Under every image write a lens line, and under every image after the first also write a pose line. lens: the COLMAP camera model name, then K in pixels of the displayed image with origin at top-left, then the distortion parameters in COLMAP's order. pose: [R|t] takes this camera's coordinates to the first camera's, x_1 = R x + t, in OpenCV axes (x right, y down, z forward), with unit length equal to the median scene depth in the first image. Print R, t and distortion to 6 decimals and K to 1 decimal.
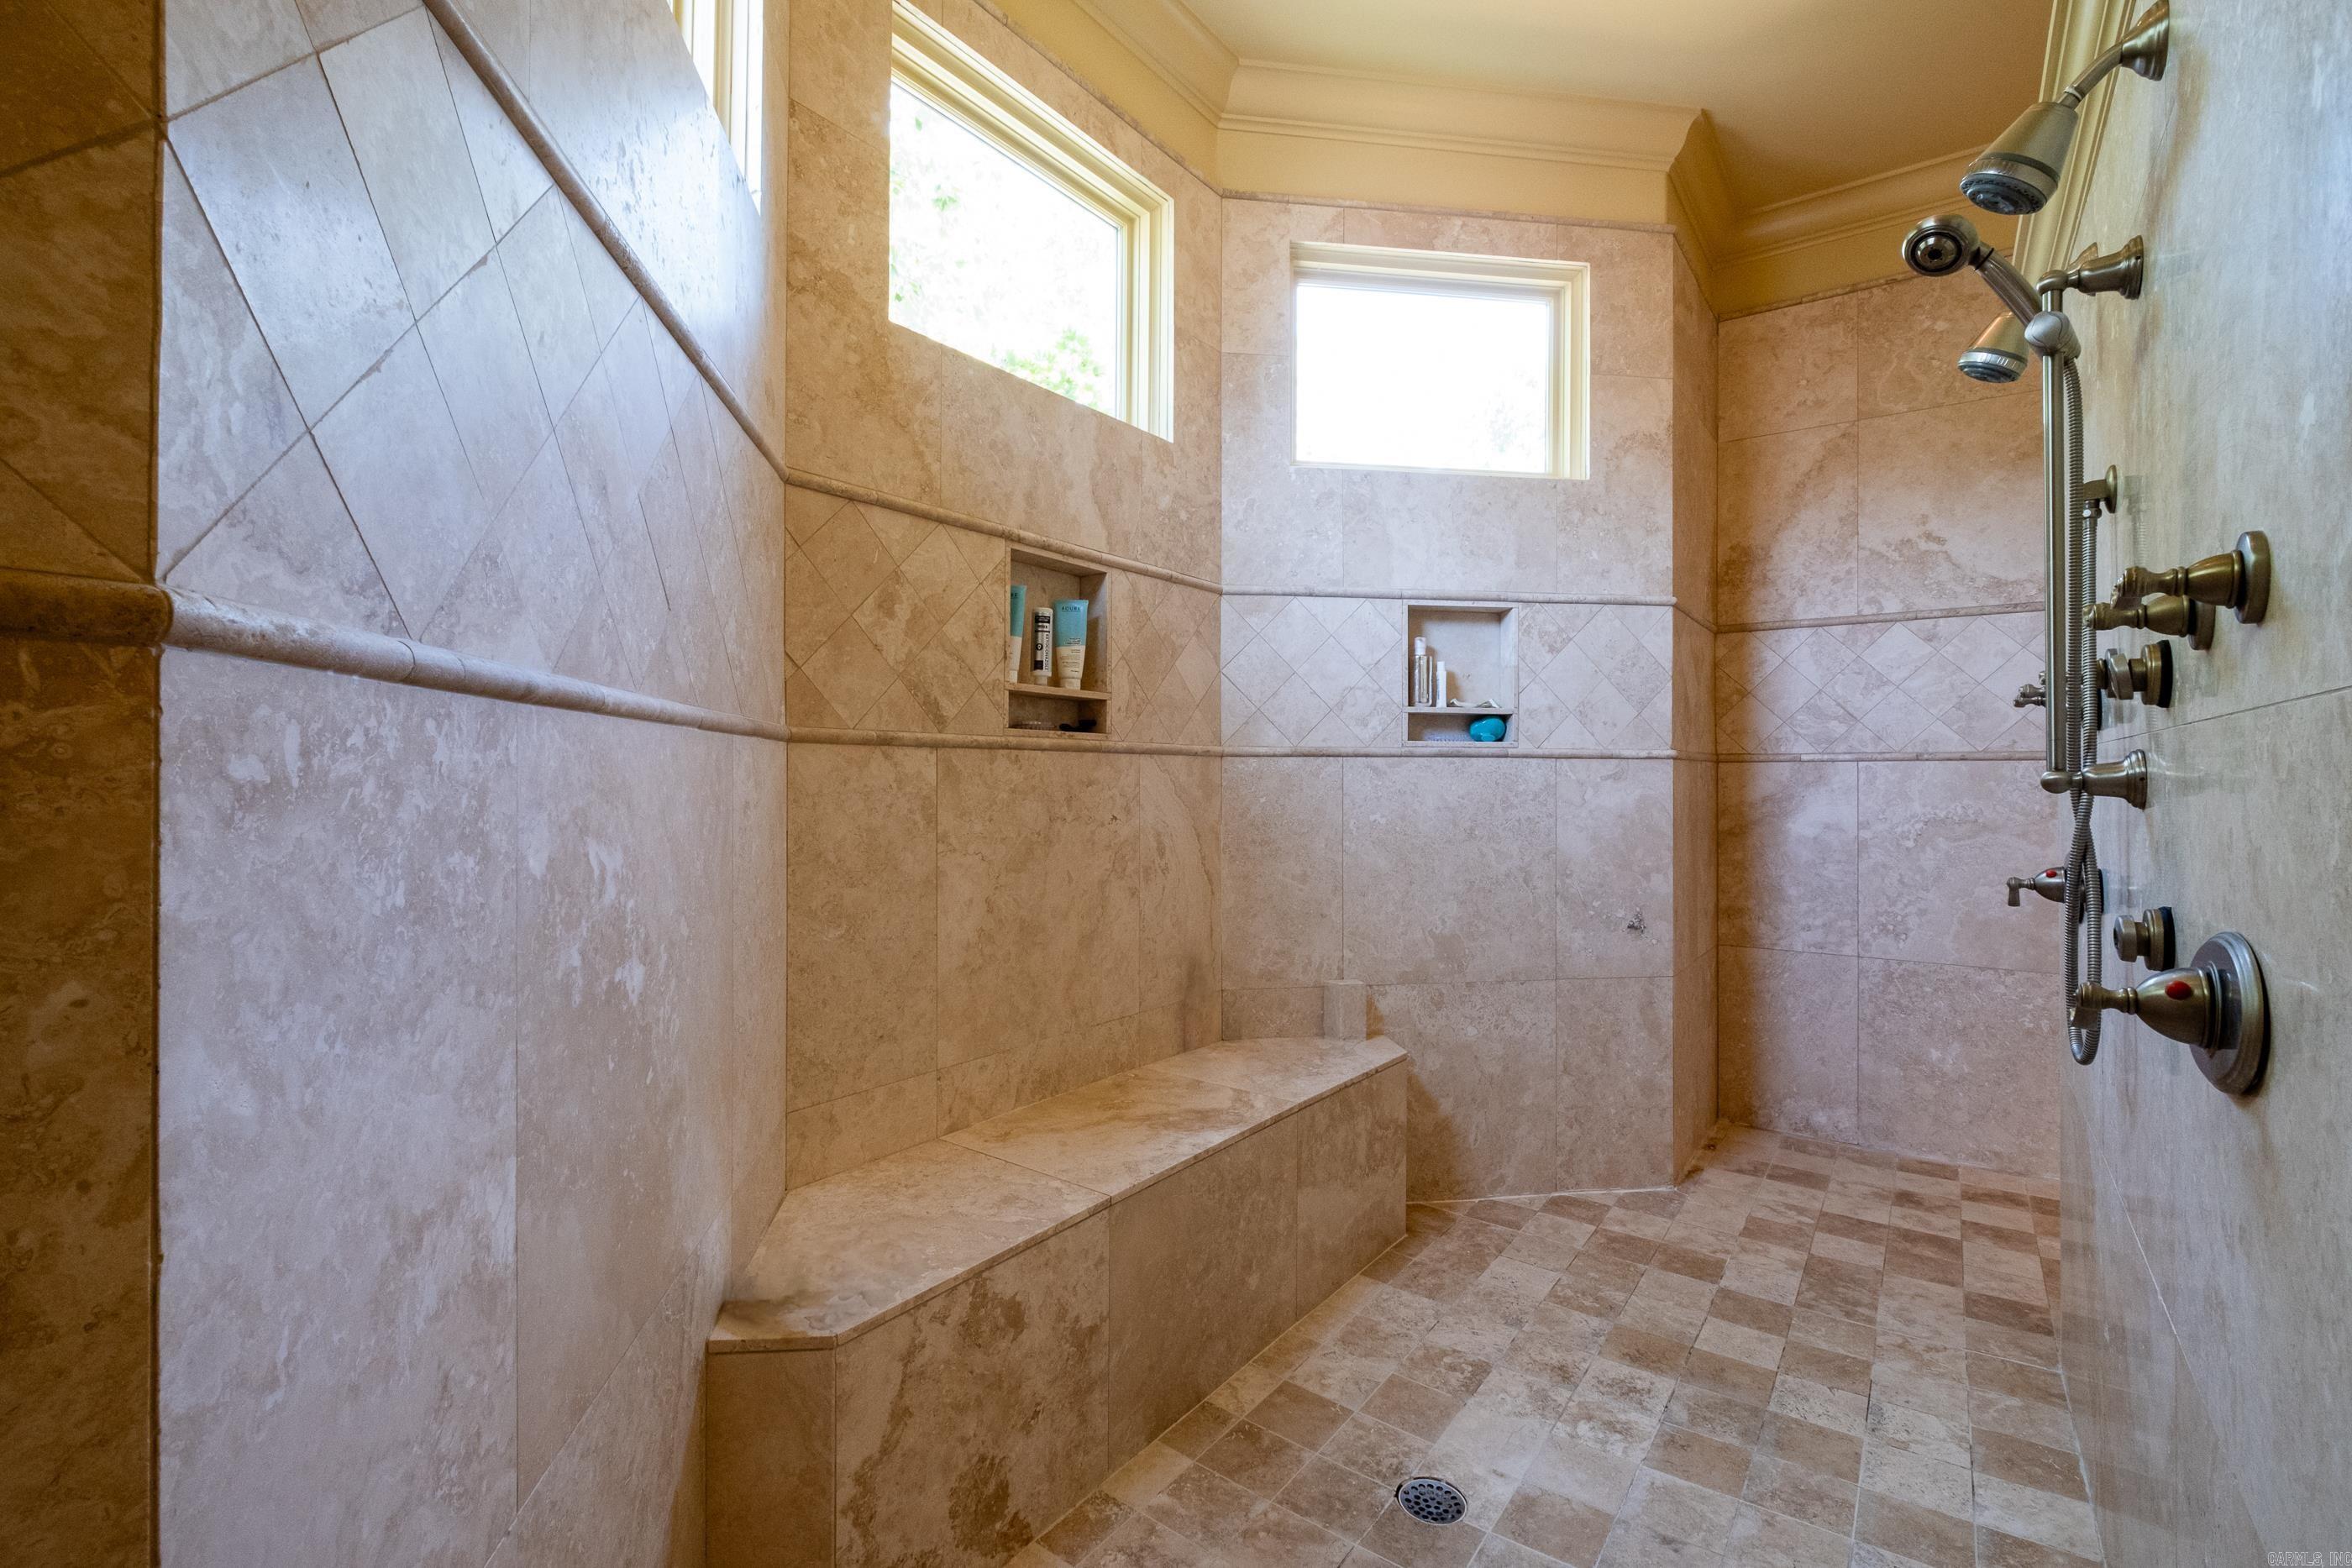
lens RADIAL K [[1034.0, 0, 1176.1], [0, 1034.0, 749.3], [0, 0, 1]] dist [-0.000748, -0.000008]
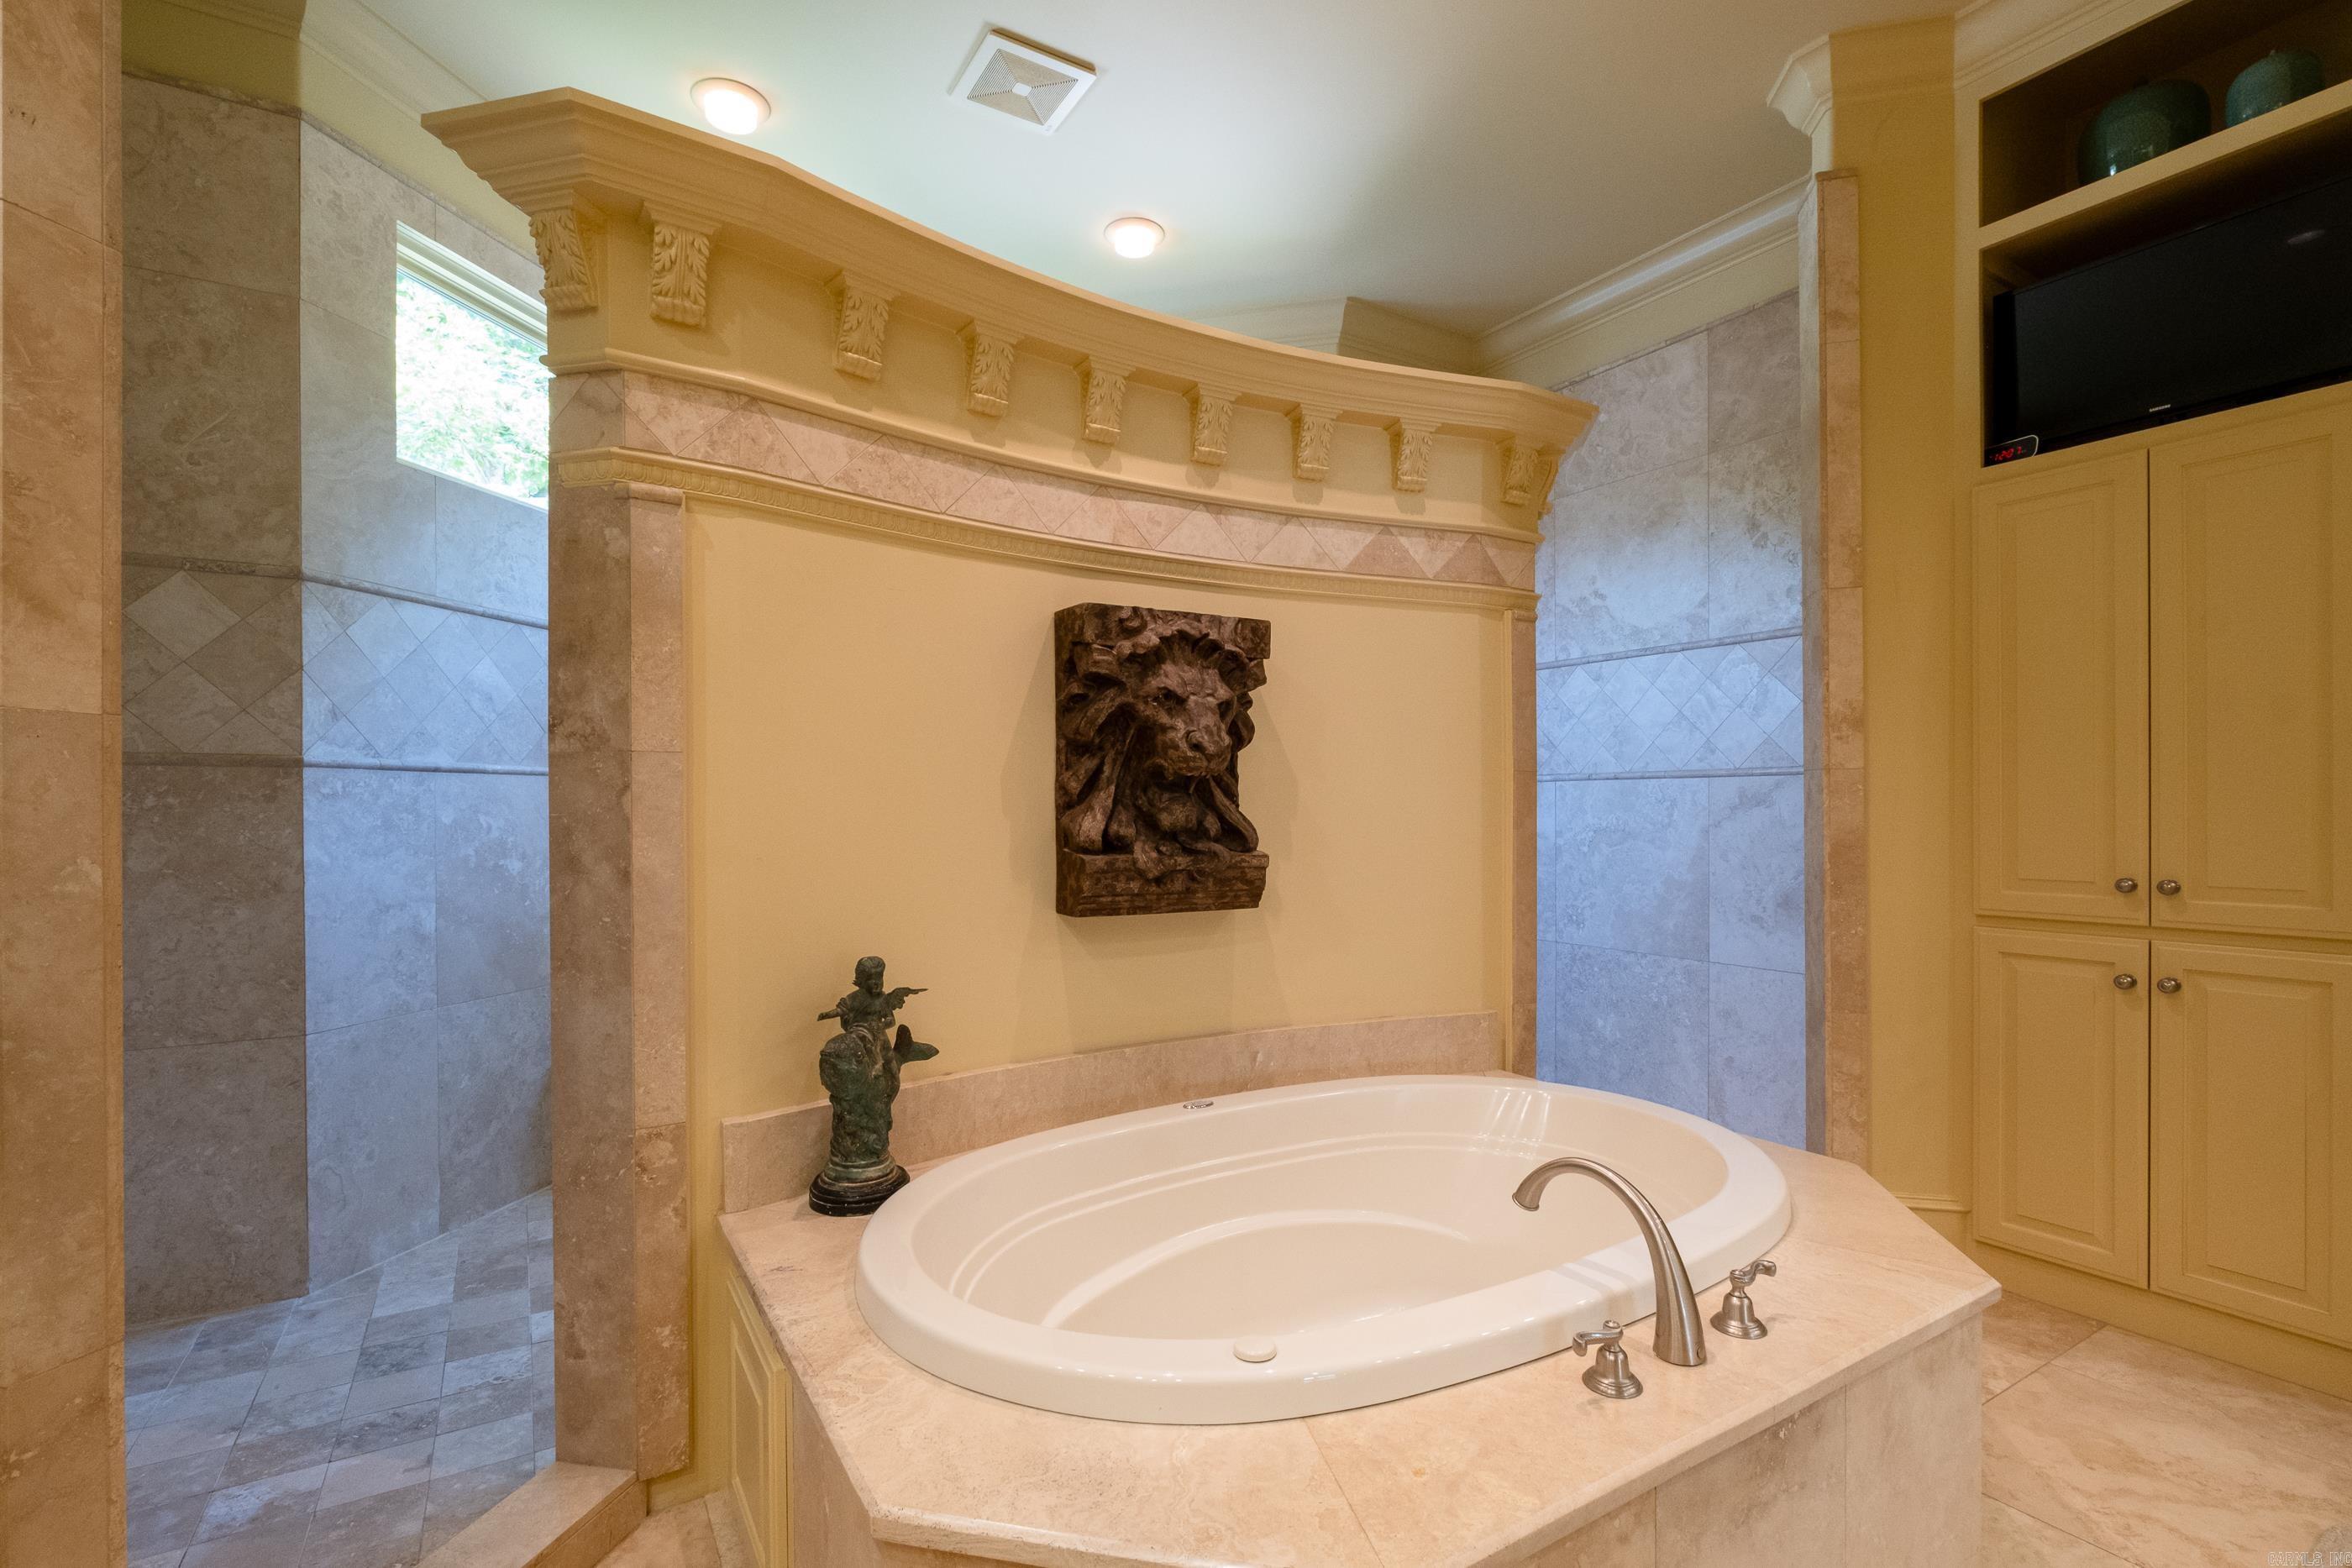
lens RADIAL K [[1061.4, 0, 1176.0], [0, 1061.4, 784.0], [0, 0, 1]] dist [-0.002314, -0.000898]
pose [[0.925839, -0.012693, -0.377705, 0.772539], [0.014652, 0.999890, 0.002314, 0.005722], [0.377634, -0.007677, 0.925923, -0.346178]]
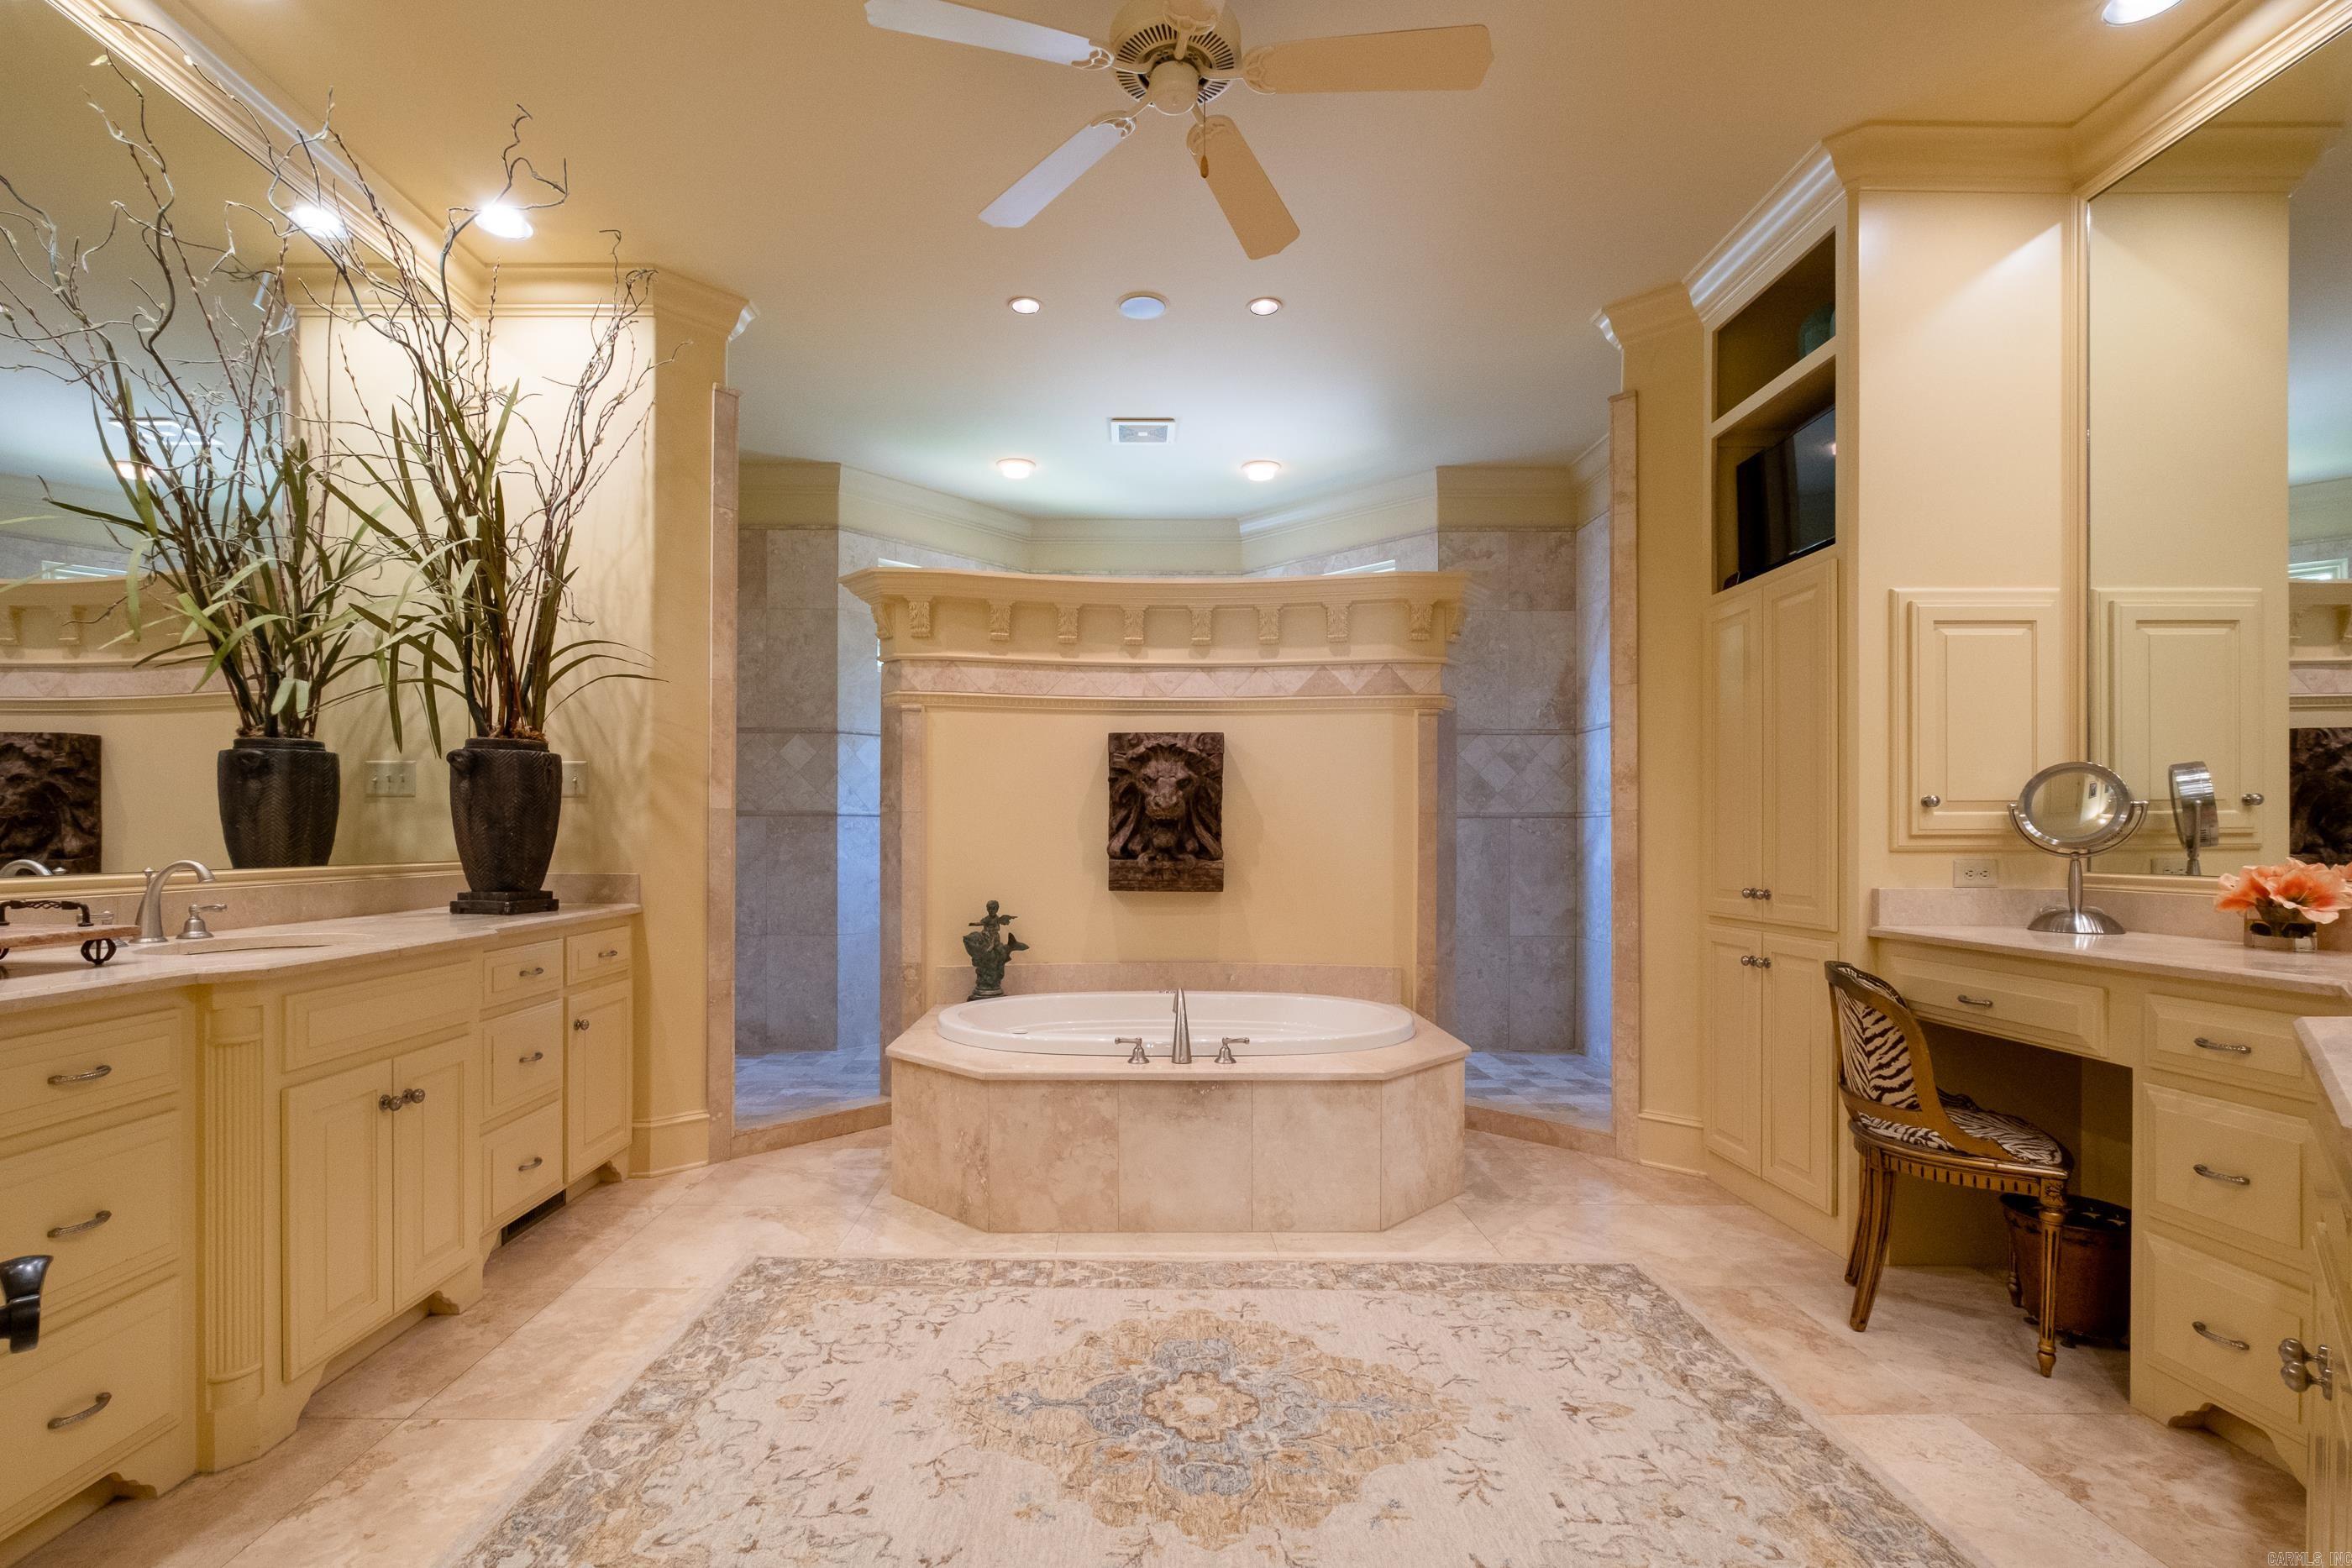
lens RADIAL K [[1061.4, 0, 1176.0], [0, 1061.4, 784.0], [0, 0, 1]] dist [-0.002314, -0.000898]
pose [[0.623966, -0.039303, -0.780462, 1.640632], [0.020016, 0.999211, -0.034316, 0.004026], [0.781195, 0.005790, 0.624260, -0.534780]]
